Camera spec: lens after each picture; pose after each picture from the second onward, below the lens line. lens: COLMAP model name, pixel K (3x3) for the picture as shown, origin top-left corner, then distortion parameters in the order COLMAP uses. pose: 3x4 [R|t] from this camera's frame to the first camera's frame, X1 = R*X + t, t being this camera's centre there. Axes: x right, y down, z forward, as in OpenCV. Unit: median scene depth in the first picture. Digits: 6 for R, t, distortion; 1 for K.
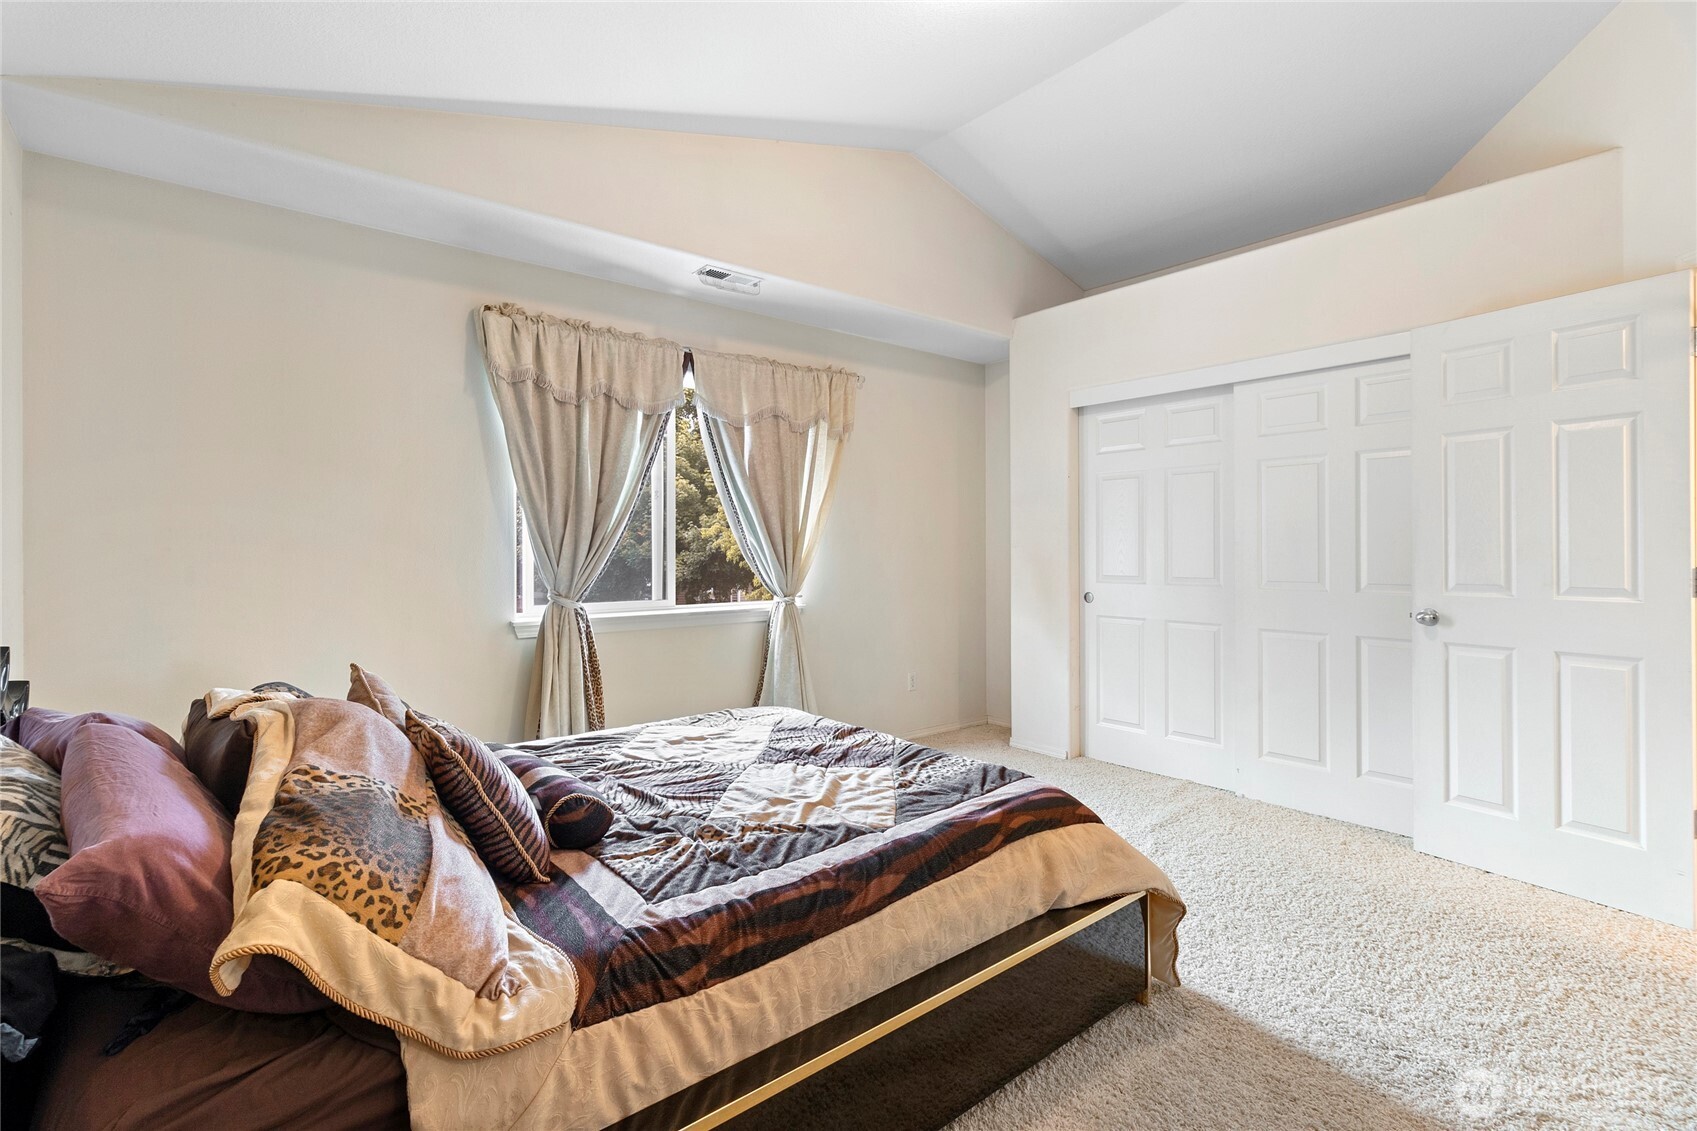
lens RADIAL K [[784.6, 0, 838.9], [0, 784.6, 552.5], [0, 0, 1]] dist [0.001588, 0.000561]
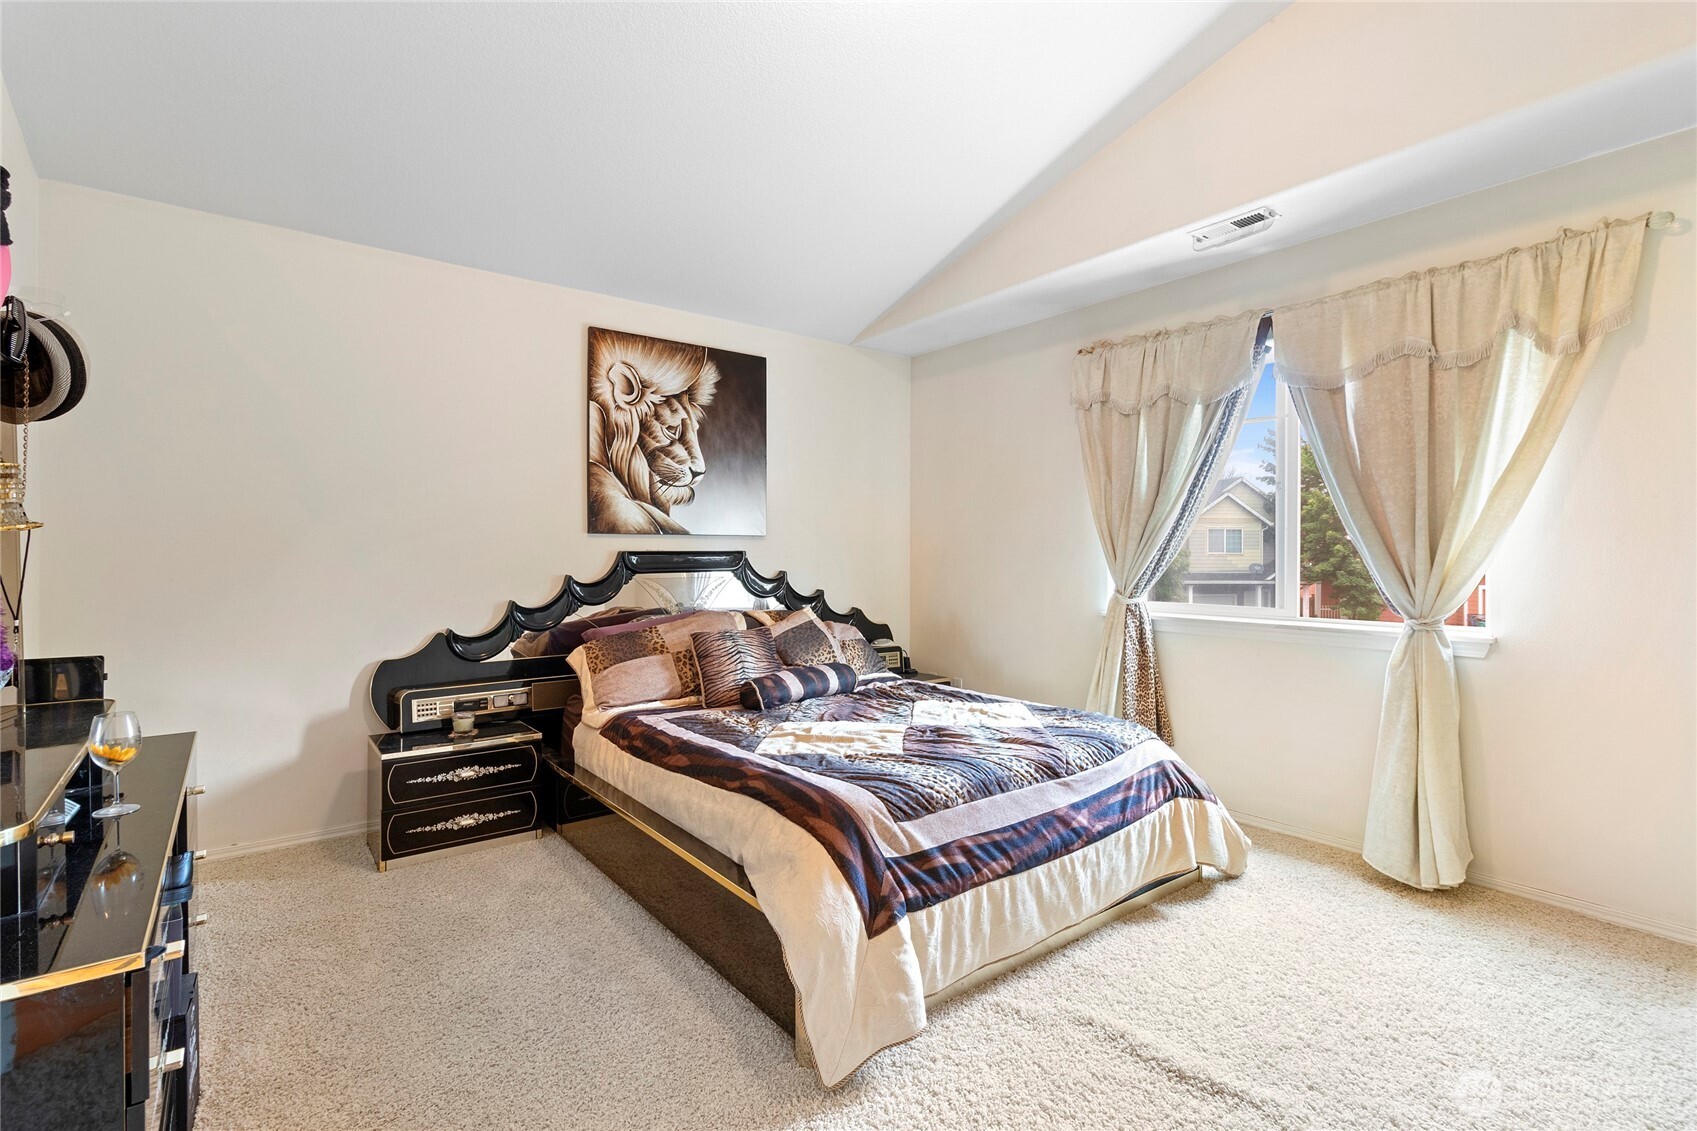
lens RADIAL K [[784.6, 0, 838.9], [0, 784.6, 552.5], [0, 0, 1]] dist [0.001588, 0.000561]
pose [[-0.039908, 0.002079, -0.999201, 0.752172], [-0.003971, 0.999990, 0.002239, -0.000031], [0.999195, 0.004057, -0.039900, 0.638702]]
